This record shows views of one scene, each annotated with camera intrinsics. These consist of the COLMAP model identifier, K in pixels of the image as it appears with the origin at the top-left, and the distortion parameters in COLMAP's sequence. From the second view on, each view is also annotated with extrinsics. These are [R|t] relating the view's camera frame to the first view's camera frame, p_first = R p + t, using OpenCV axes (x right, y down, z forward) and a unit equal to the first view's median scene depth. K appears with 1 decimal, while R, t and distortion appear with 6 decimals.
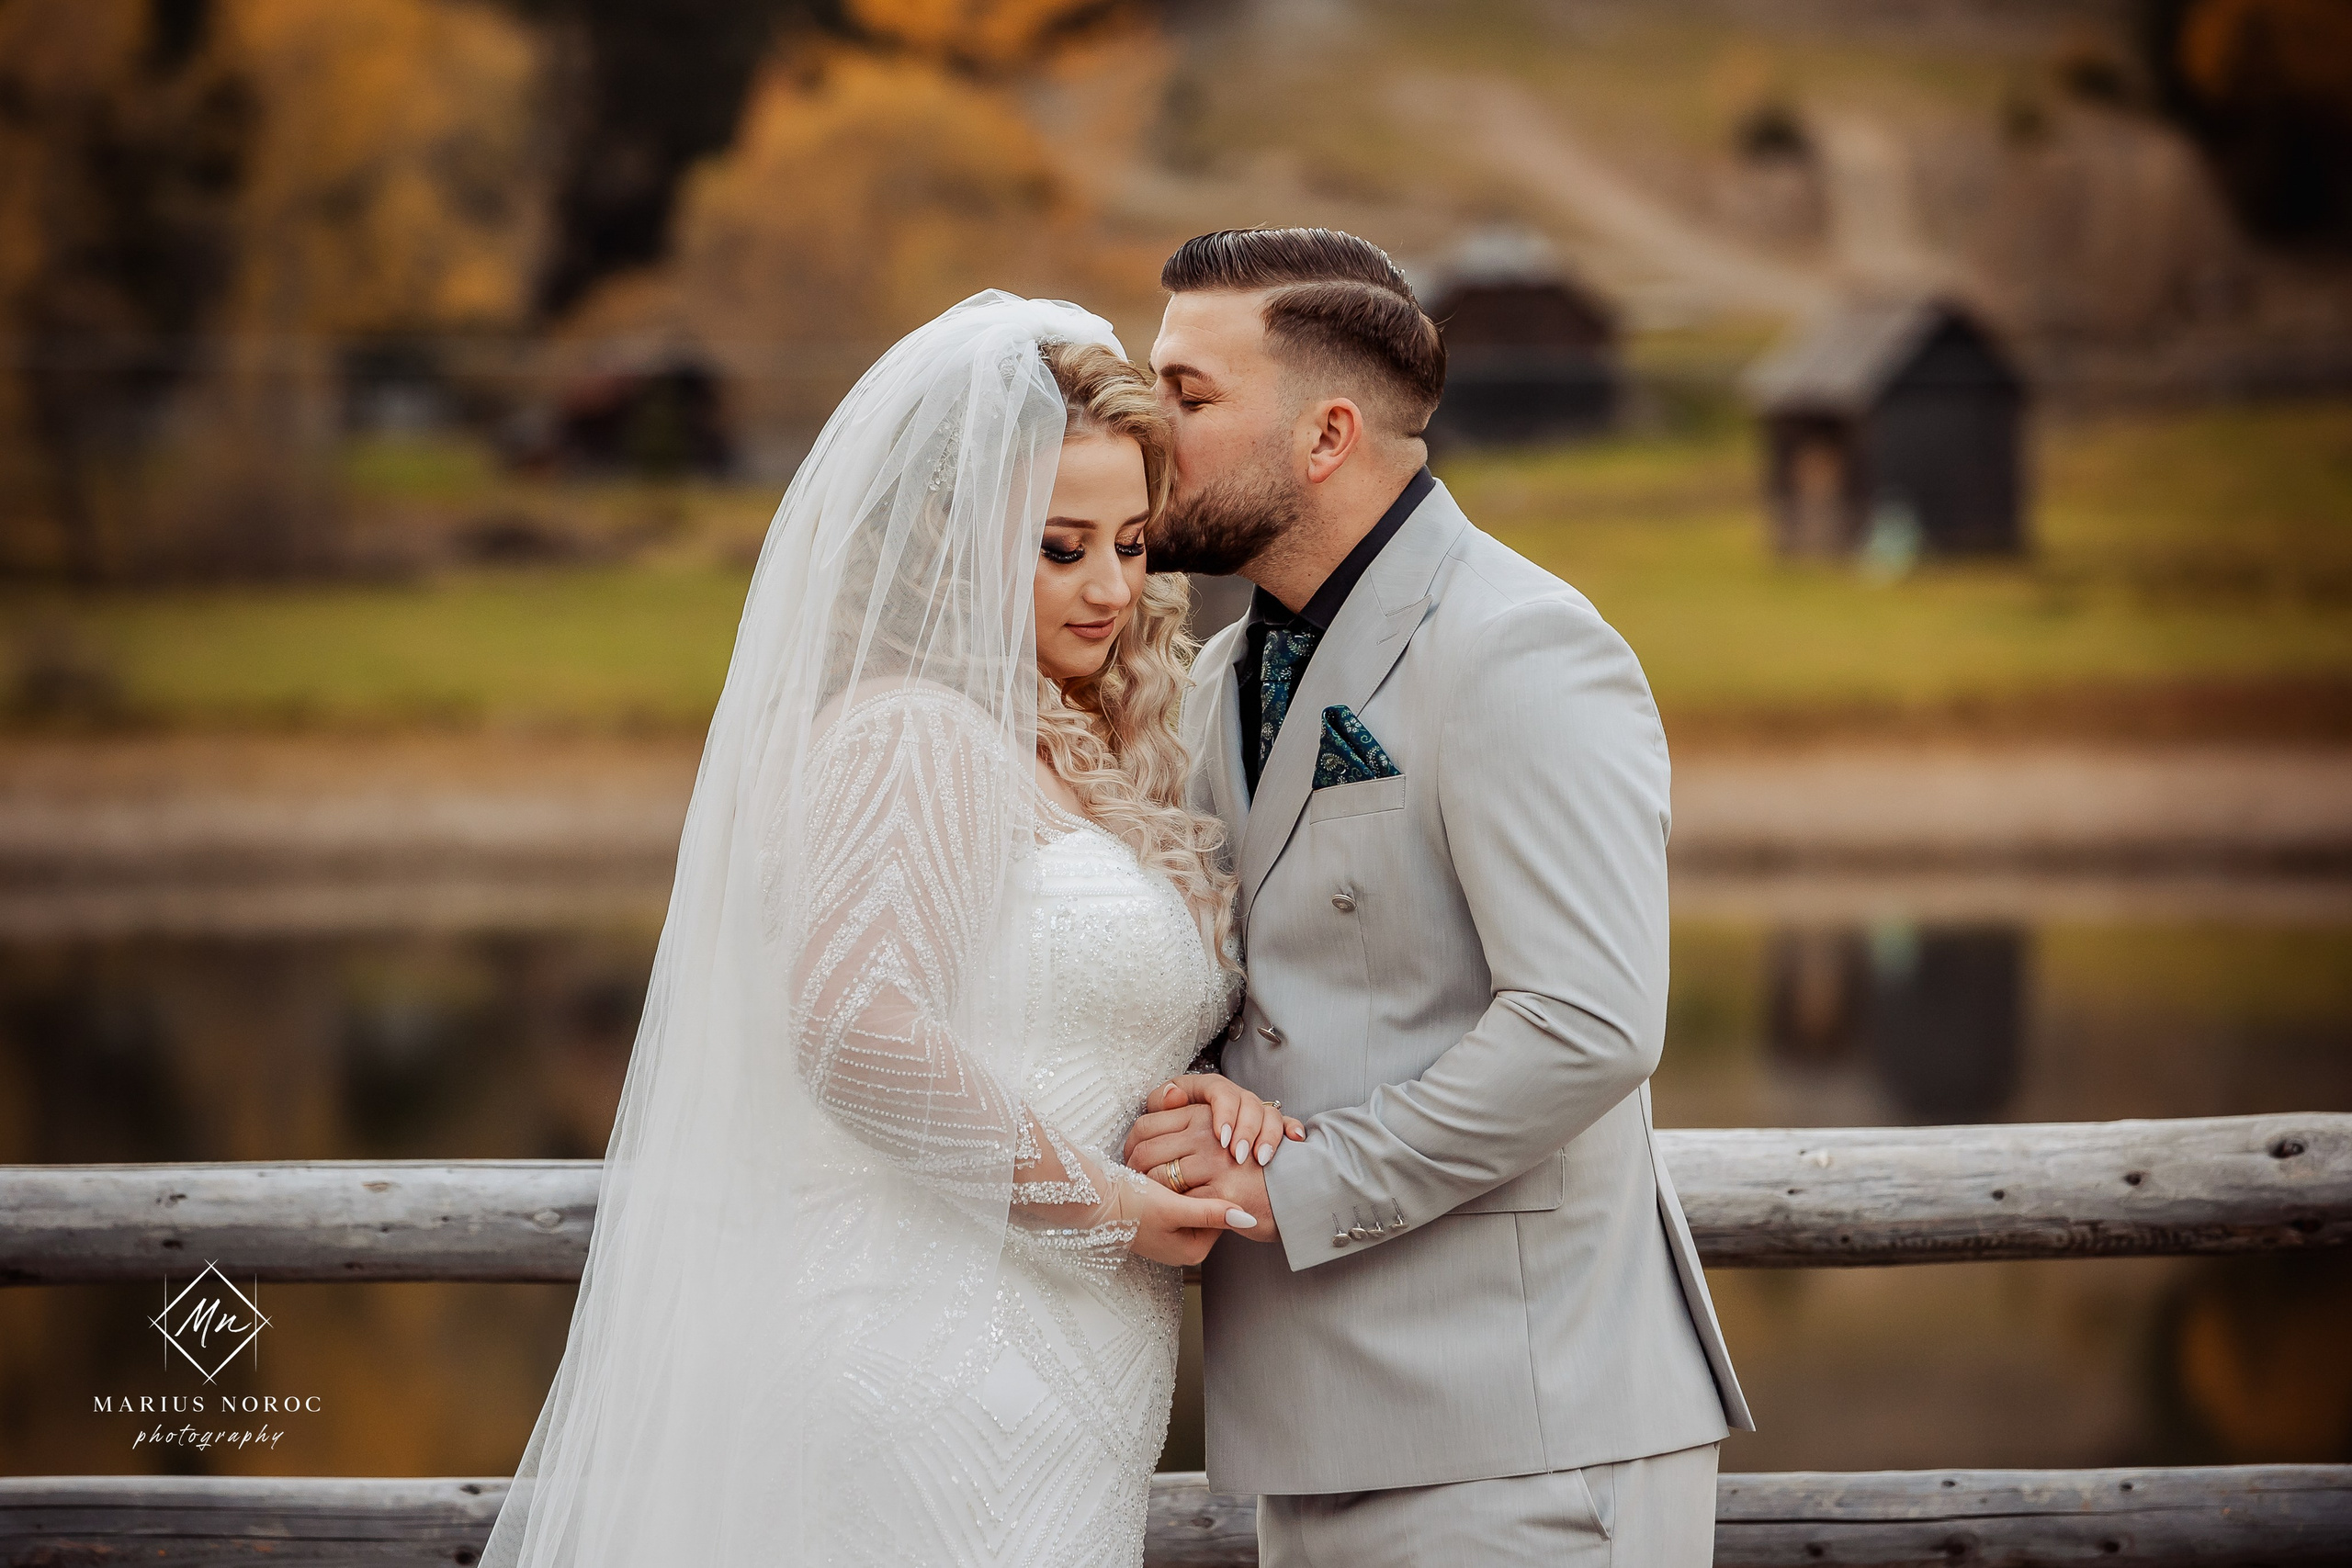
lens RADIAL K [[11378.3, 0, 1176.0], [0, 11378.3, 634.6], [0, 0, 1]] dist [1.336636, -3.056216]
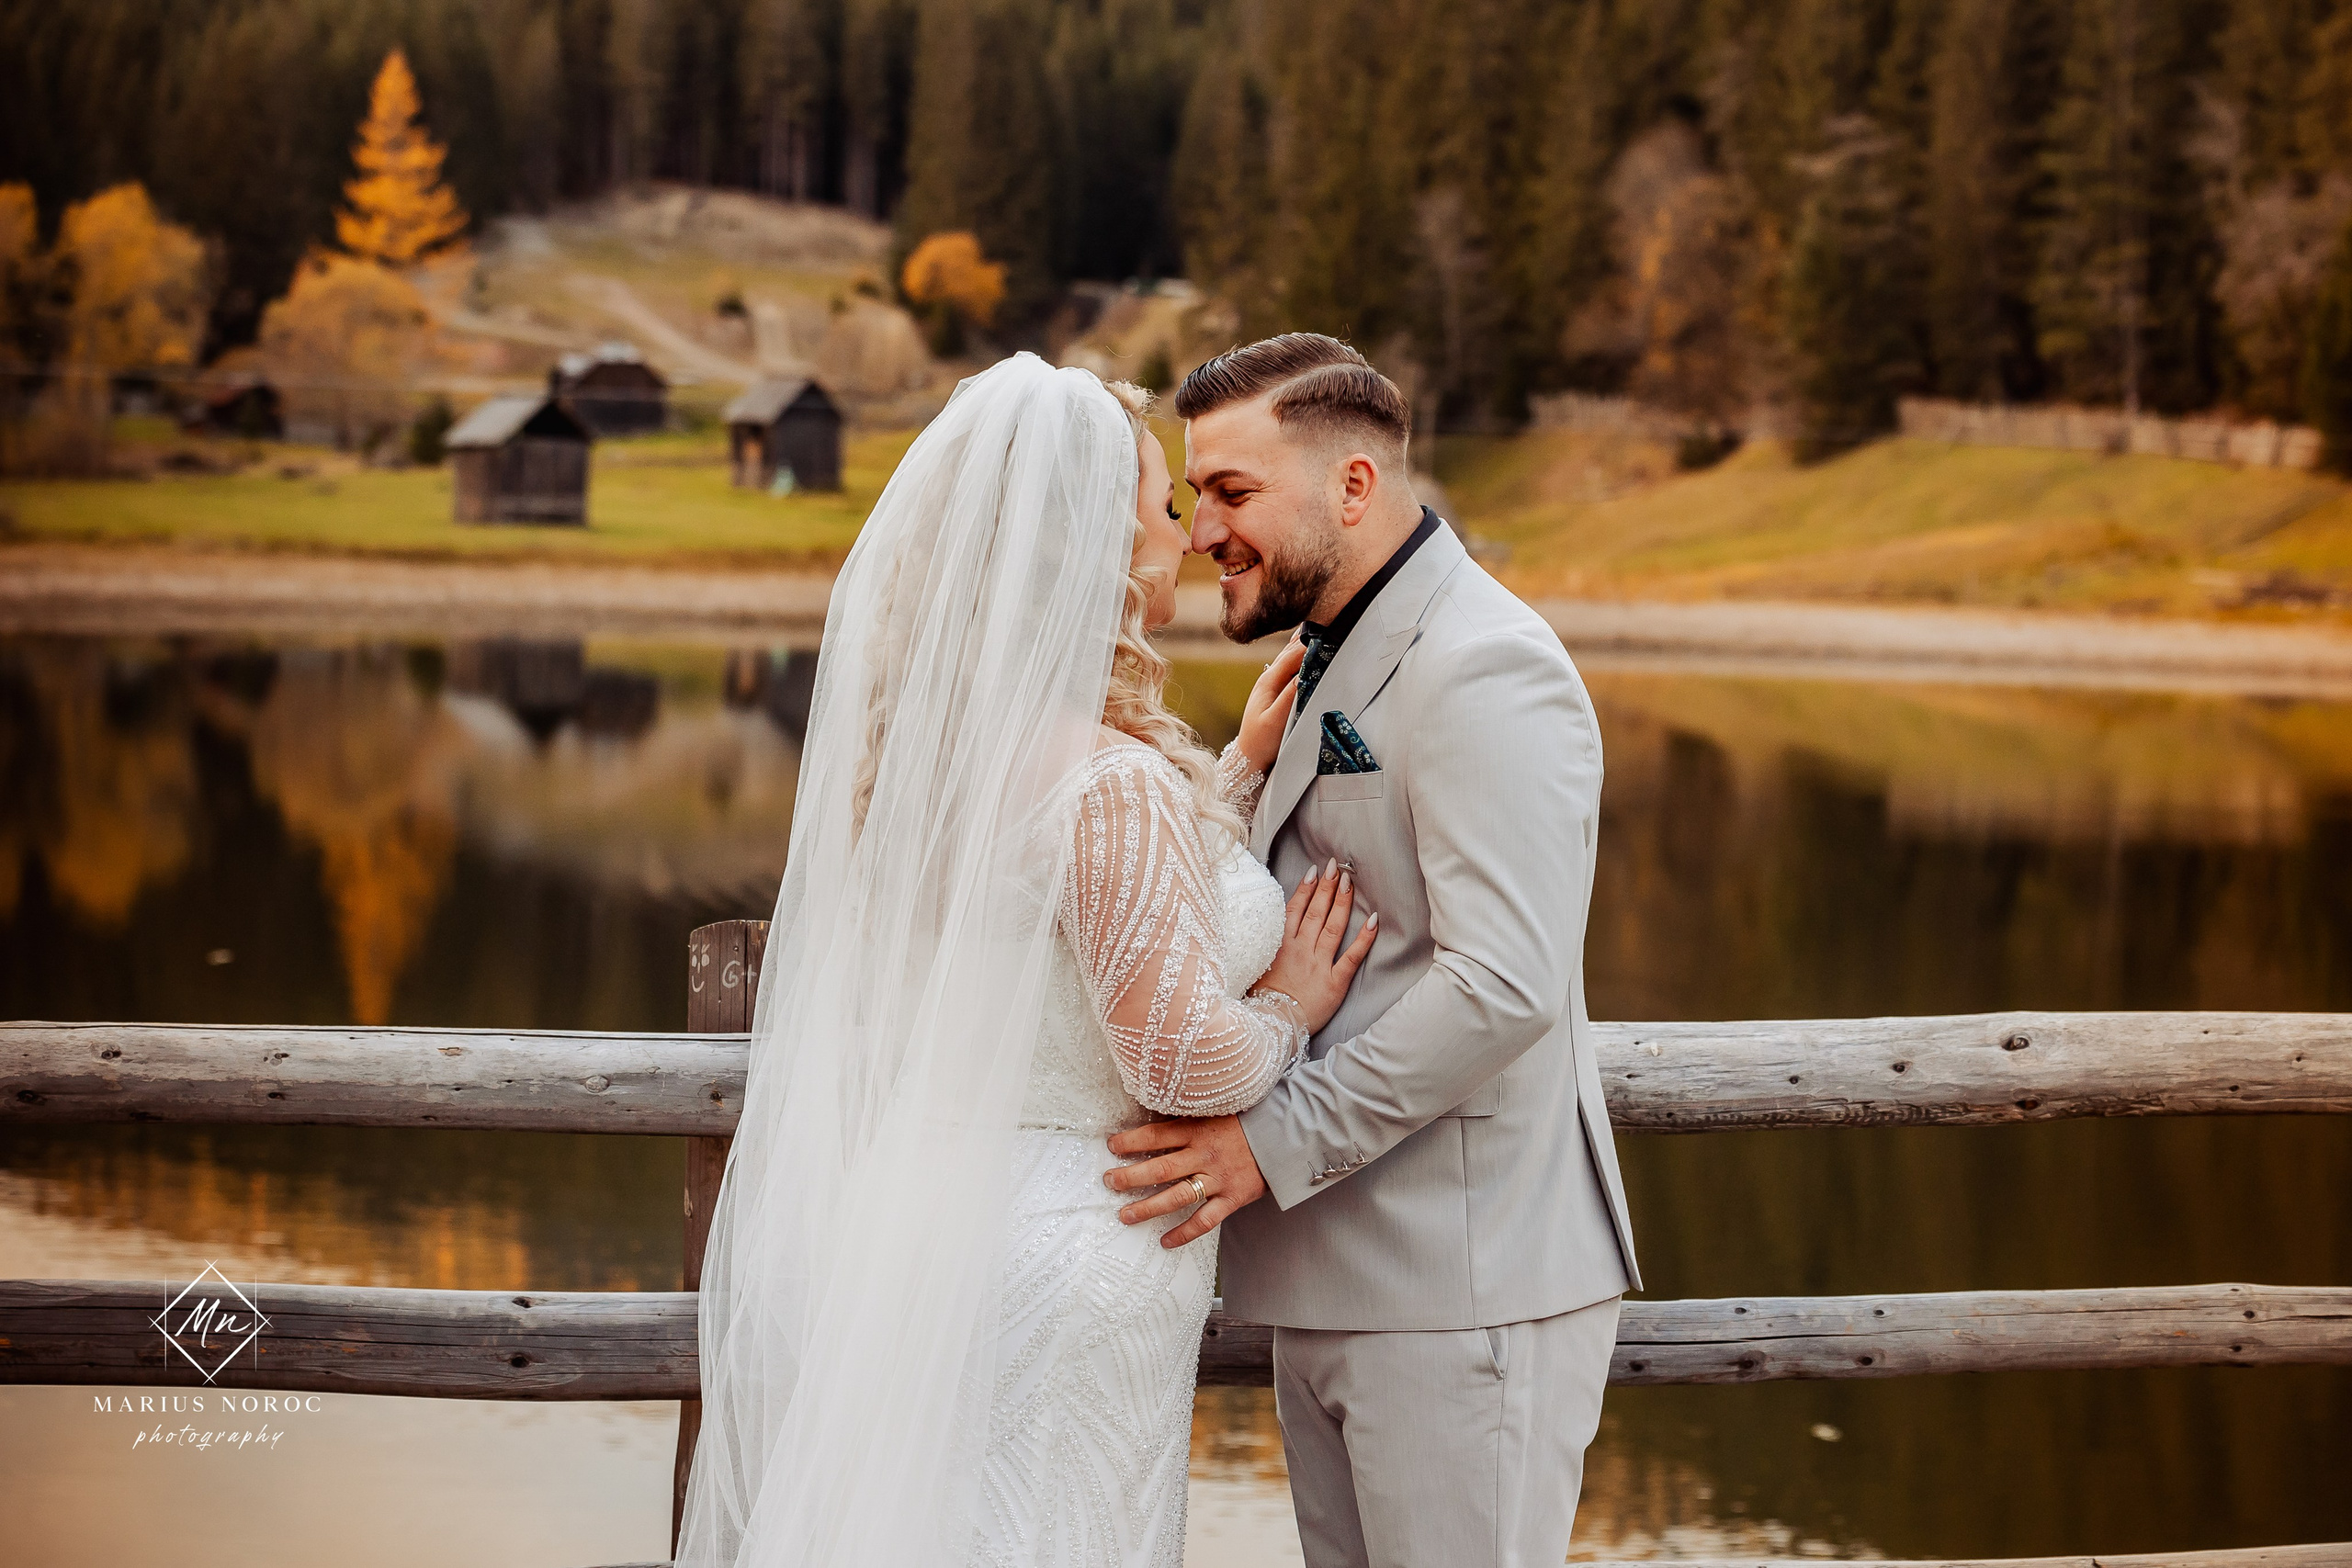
lens RADIAL K [[4777.6, 0, 1177.1], [0, 4777.6, 643.2], [0, 0, 1]] dist [-0.057896, 0.190073]
pose [[0.988374, 0.027704, 0.149498, -0.070246], [-0.031522, 0.999233, 0.023225, -0.007336], [-0.148739, -0.027667, 0.988489, 0.507914]]
